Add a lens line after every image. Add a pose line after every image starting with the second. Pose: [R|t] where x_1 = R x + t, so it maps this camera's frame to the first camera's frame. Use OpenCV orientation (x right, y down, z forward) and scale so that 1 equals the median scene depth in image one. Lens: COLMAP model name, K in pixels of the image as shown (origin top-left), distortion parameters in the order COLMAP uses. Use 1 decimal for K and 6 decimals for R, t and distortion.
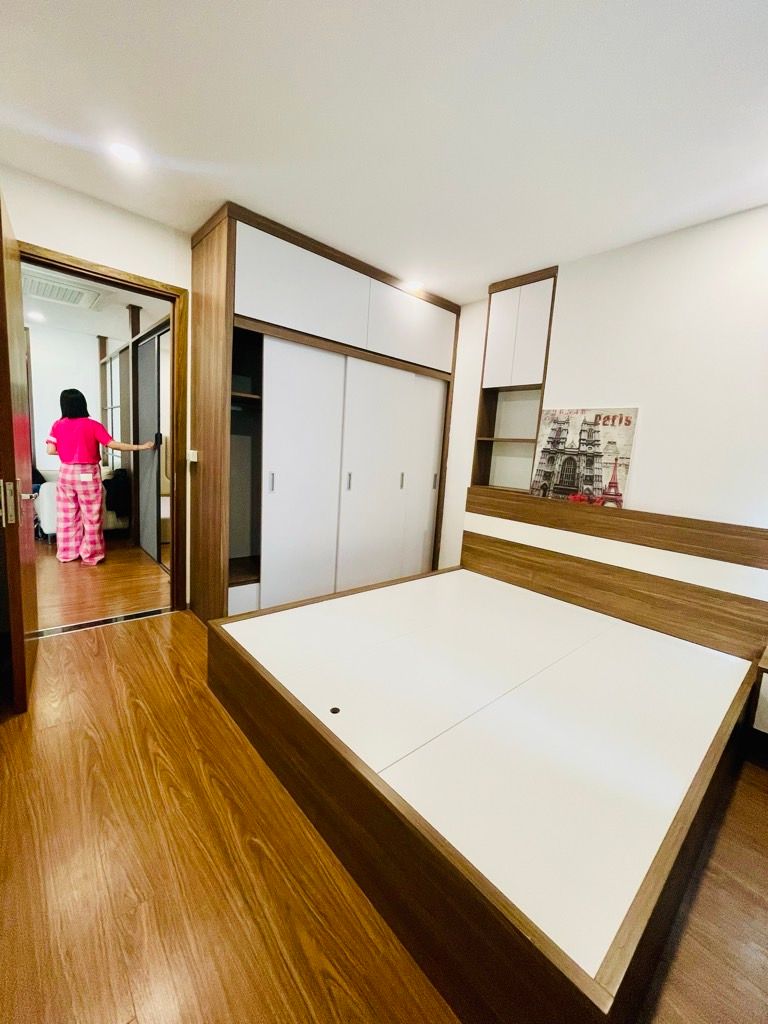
lens RADIAL K [[413.4, 0, 381.6], [0, 413.4, 507.8], [0, 0, 1]] dist [-0.003117, 0.000176]
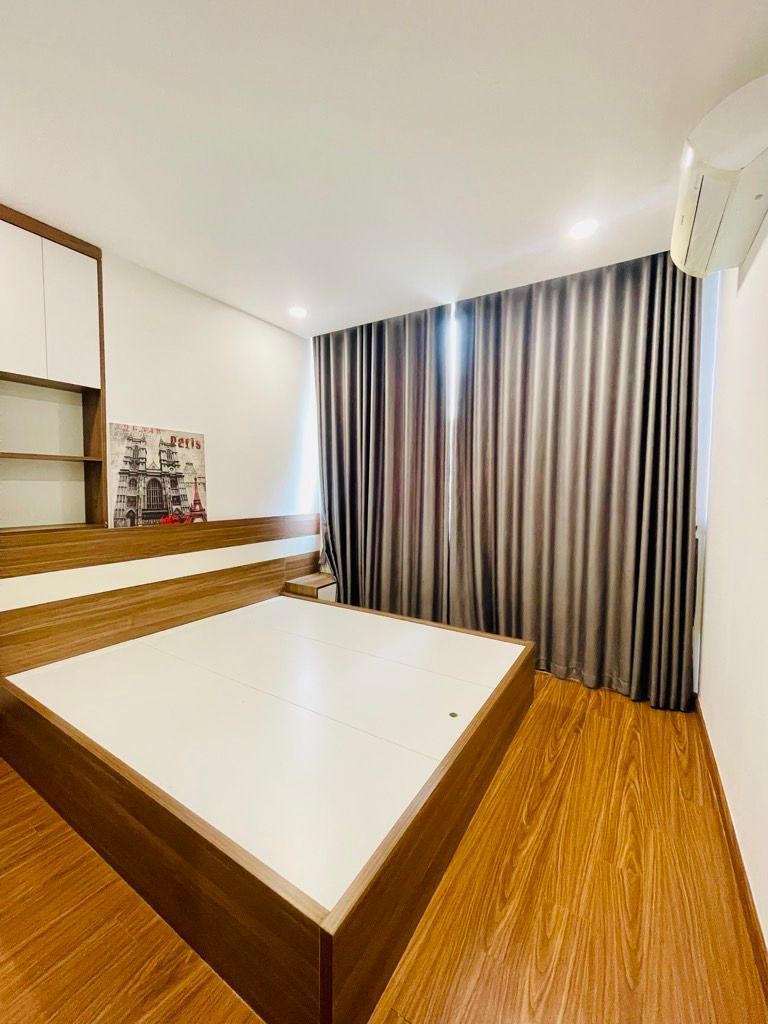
lens RADIAL K [[413.4, 0, 381.6], [0, 413.4, 507.8], [0, 0, 1]] dist [-0.003117, 0.000176]
pose [[-0.283854, -0.122325, 0.951033, -0.605810], [0.104763, 0.981935, 0.157569, -0.156081], [-0.953127, 0.144359, -0.265911, 0.791864]]
